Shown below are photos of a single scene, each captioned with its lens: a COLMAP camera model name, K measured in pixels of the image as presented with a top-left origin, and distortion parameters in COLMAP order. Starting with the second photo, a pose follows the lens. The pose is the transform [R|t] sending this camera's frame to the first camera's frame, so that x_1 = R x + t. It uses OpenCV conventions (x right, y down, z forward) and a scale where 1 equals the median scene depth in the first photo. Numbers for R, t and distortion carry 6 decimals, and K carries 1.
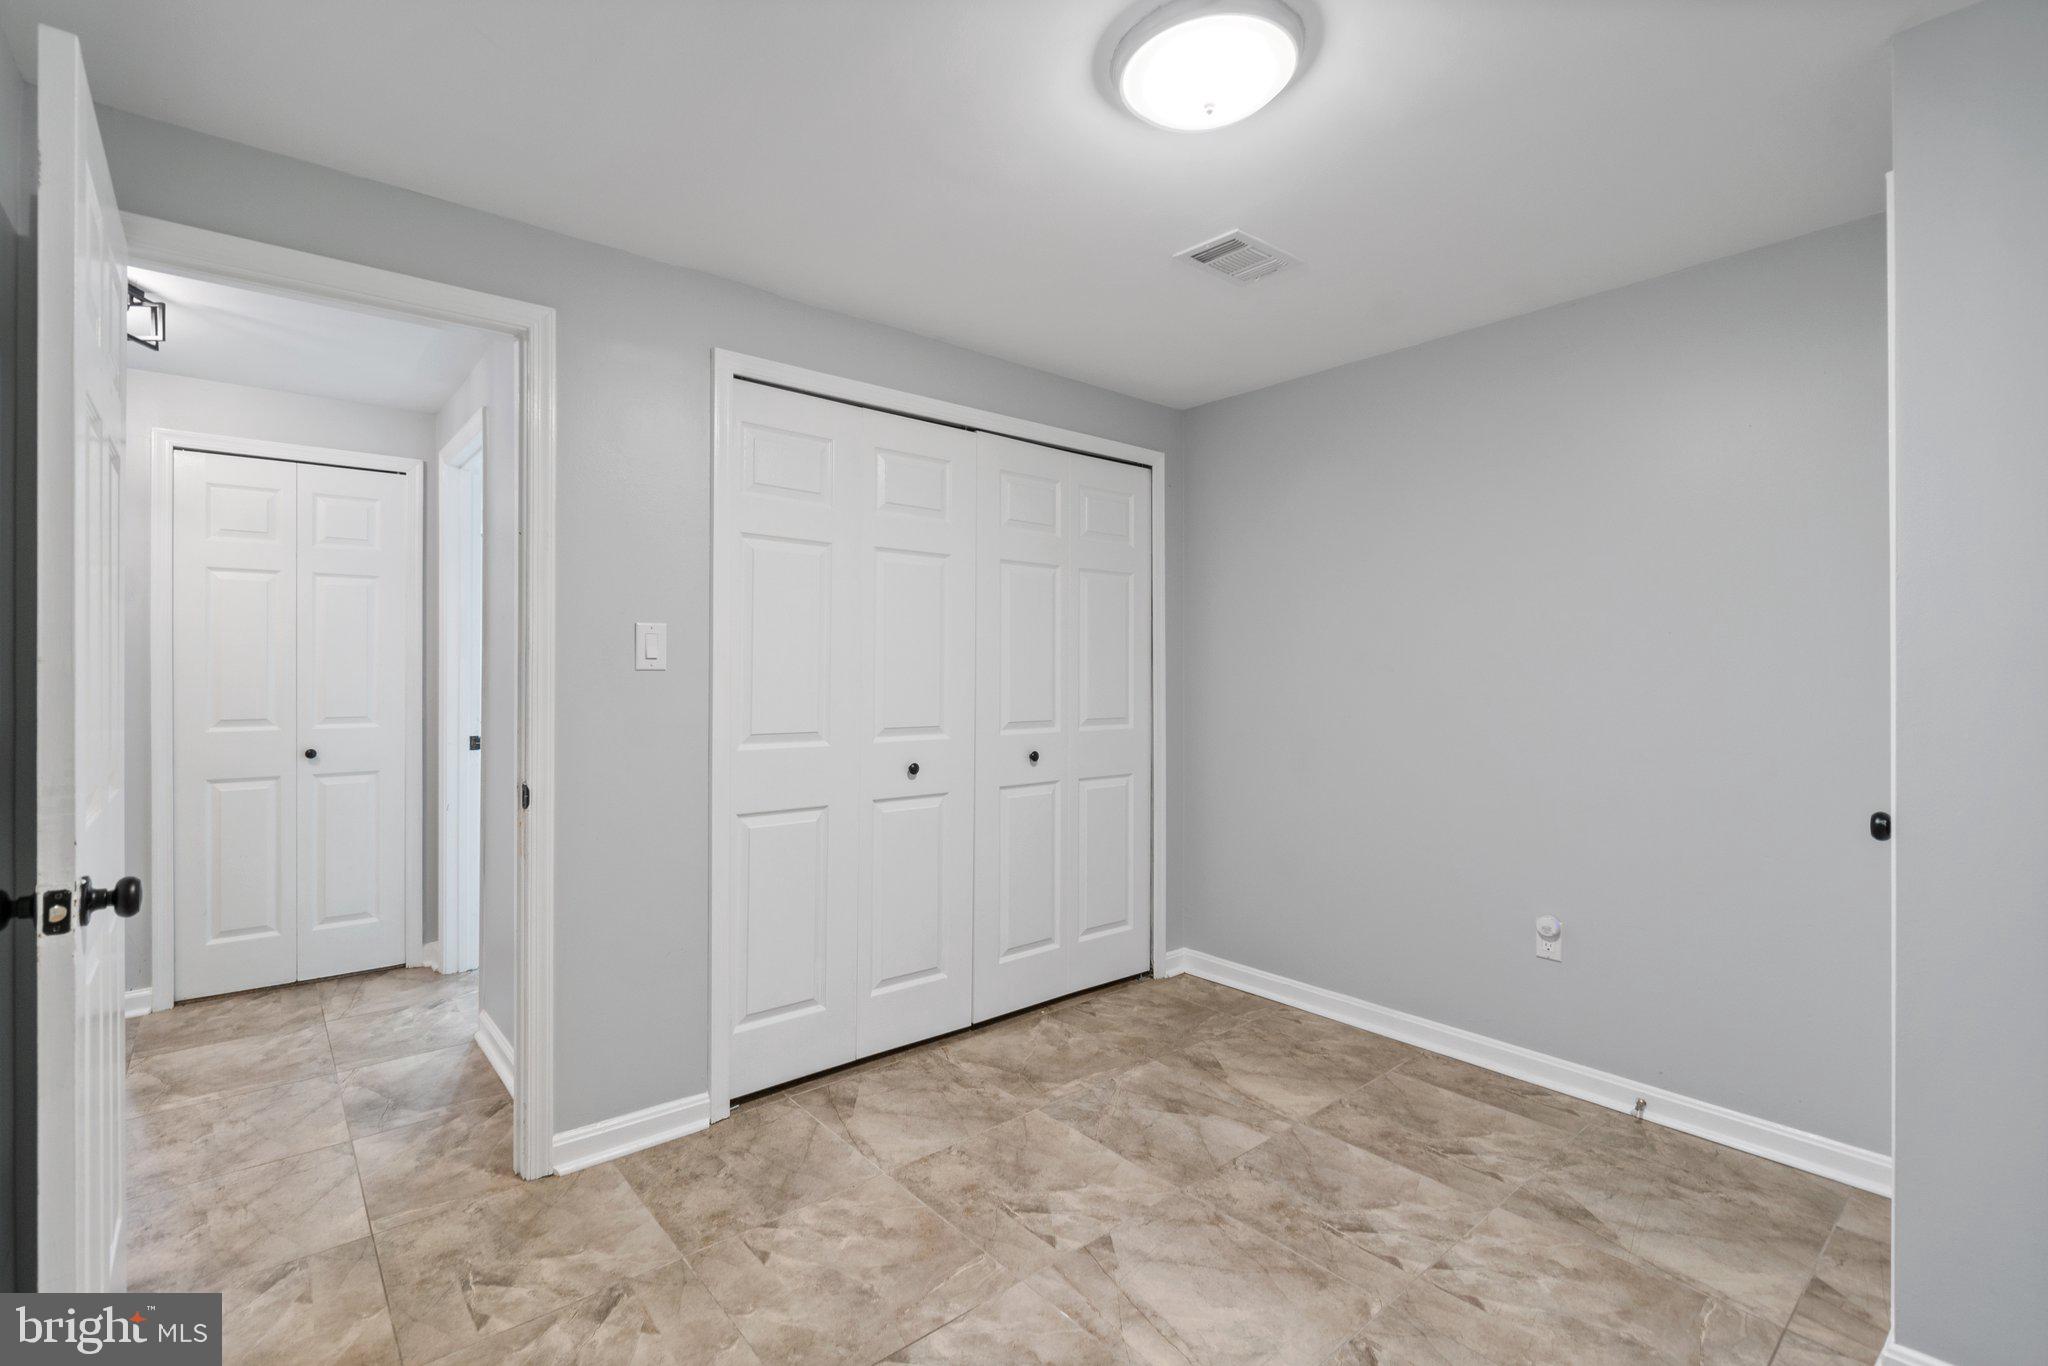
lens RADIAL K [[899.2, 0, 994.1], [0, 899.2, 685.3], [0, 0, 1]] dist [-0.004303, -0.000550]
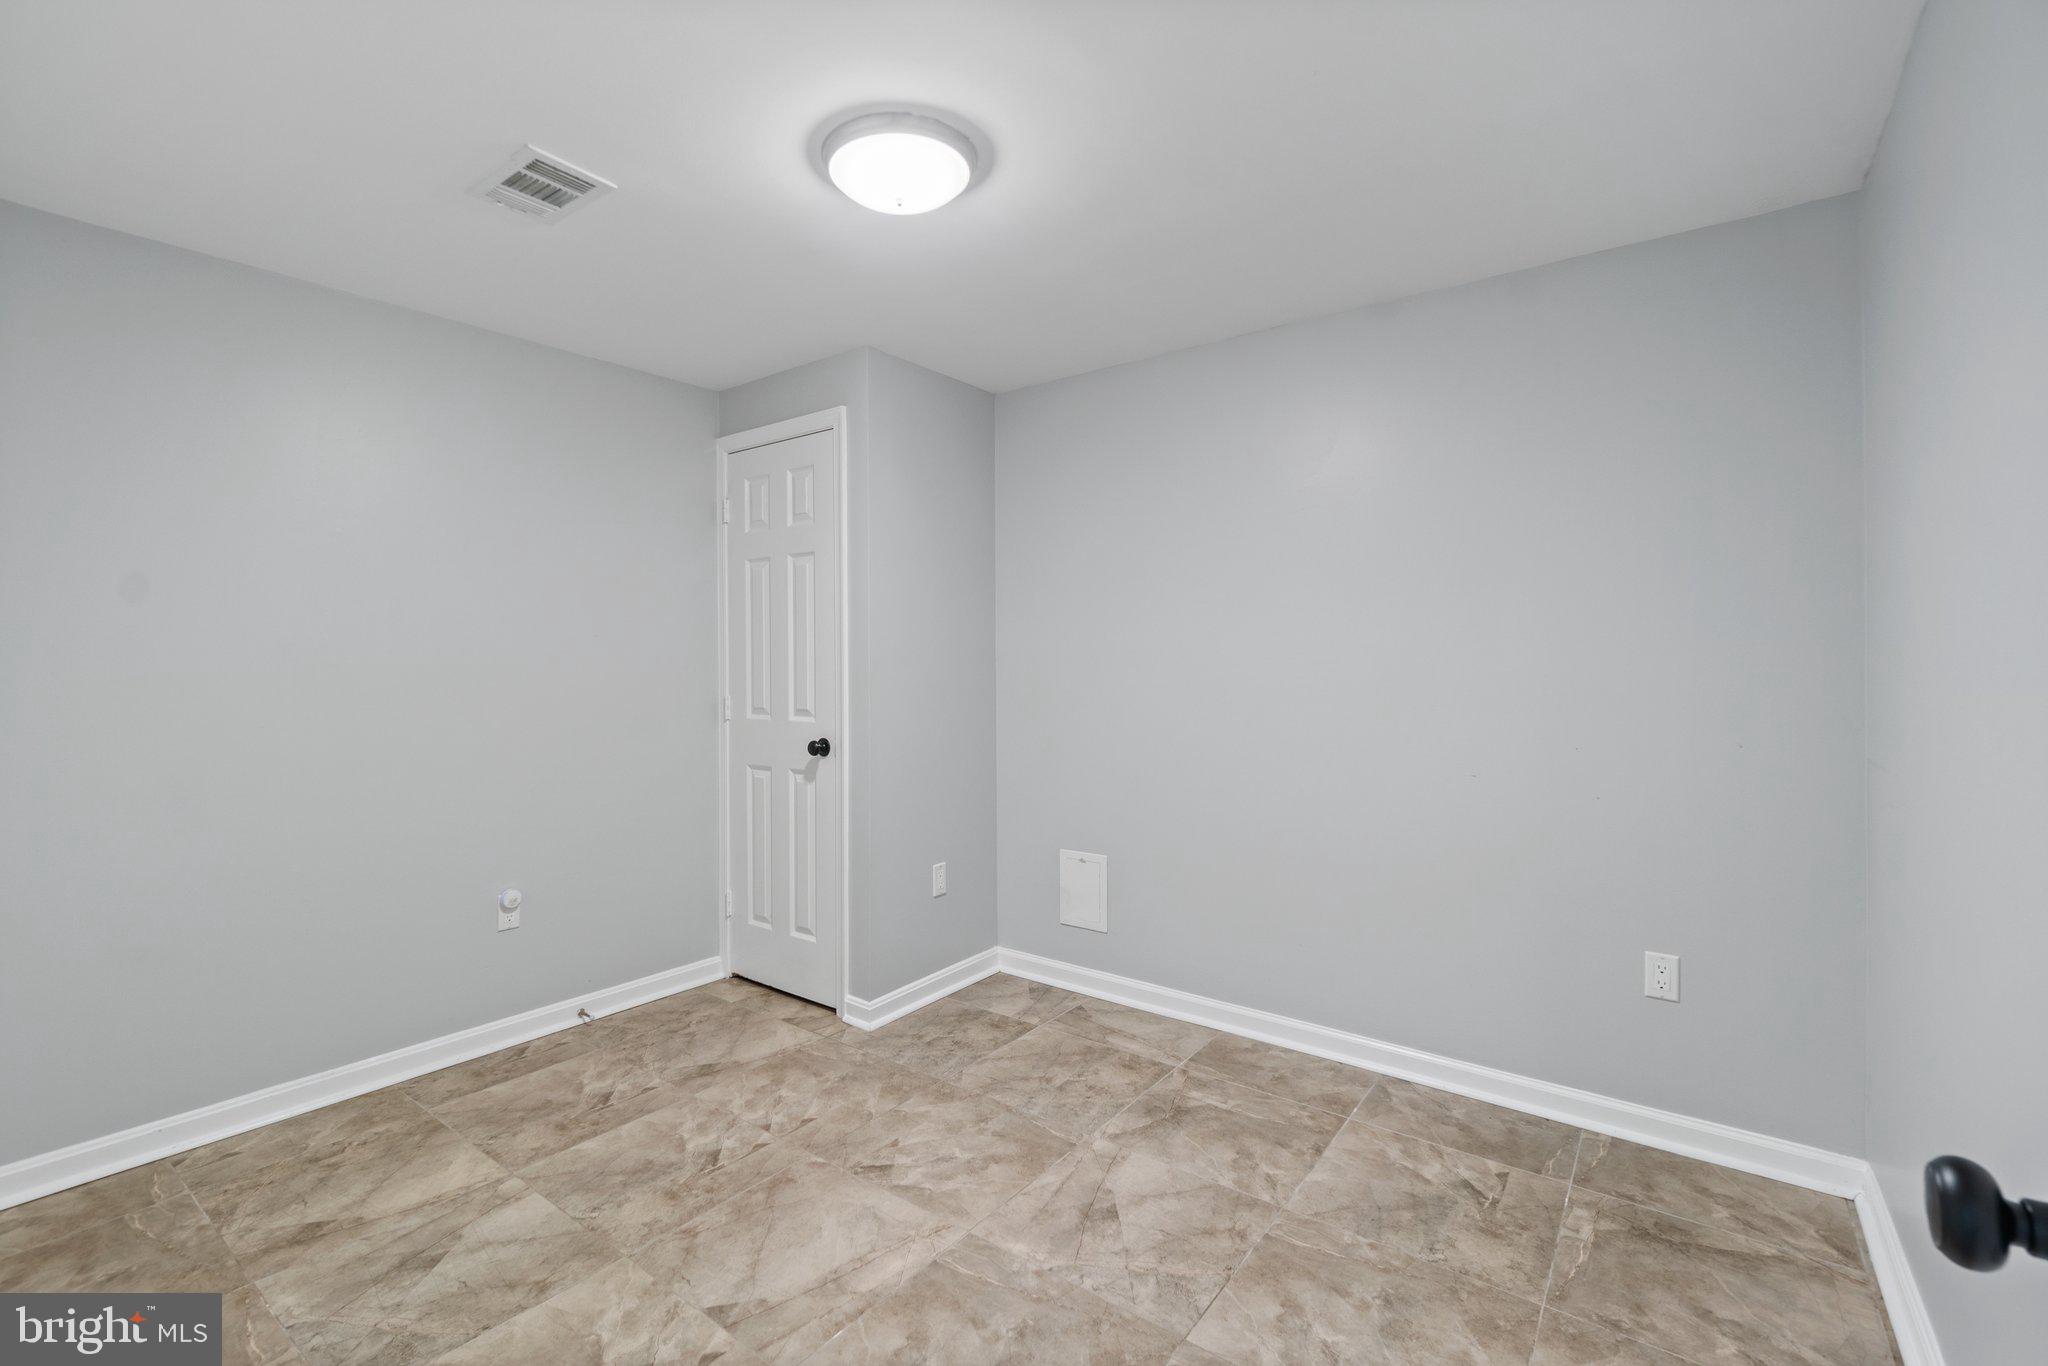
lens RADIAL K [[876.5, 0, 977.6], [0, 876.5, 695.9], [0, 0, 1]] dist [-0.010040, 0.000151]
pose [[-0.186123, -0.034861, 0.981908, -0.647884], [0.021527, 0.998986, 0.039548, -0.011013], [-0.982291, 0.028498, -0.185184, 0.776074]]
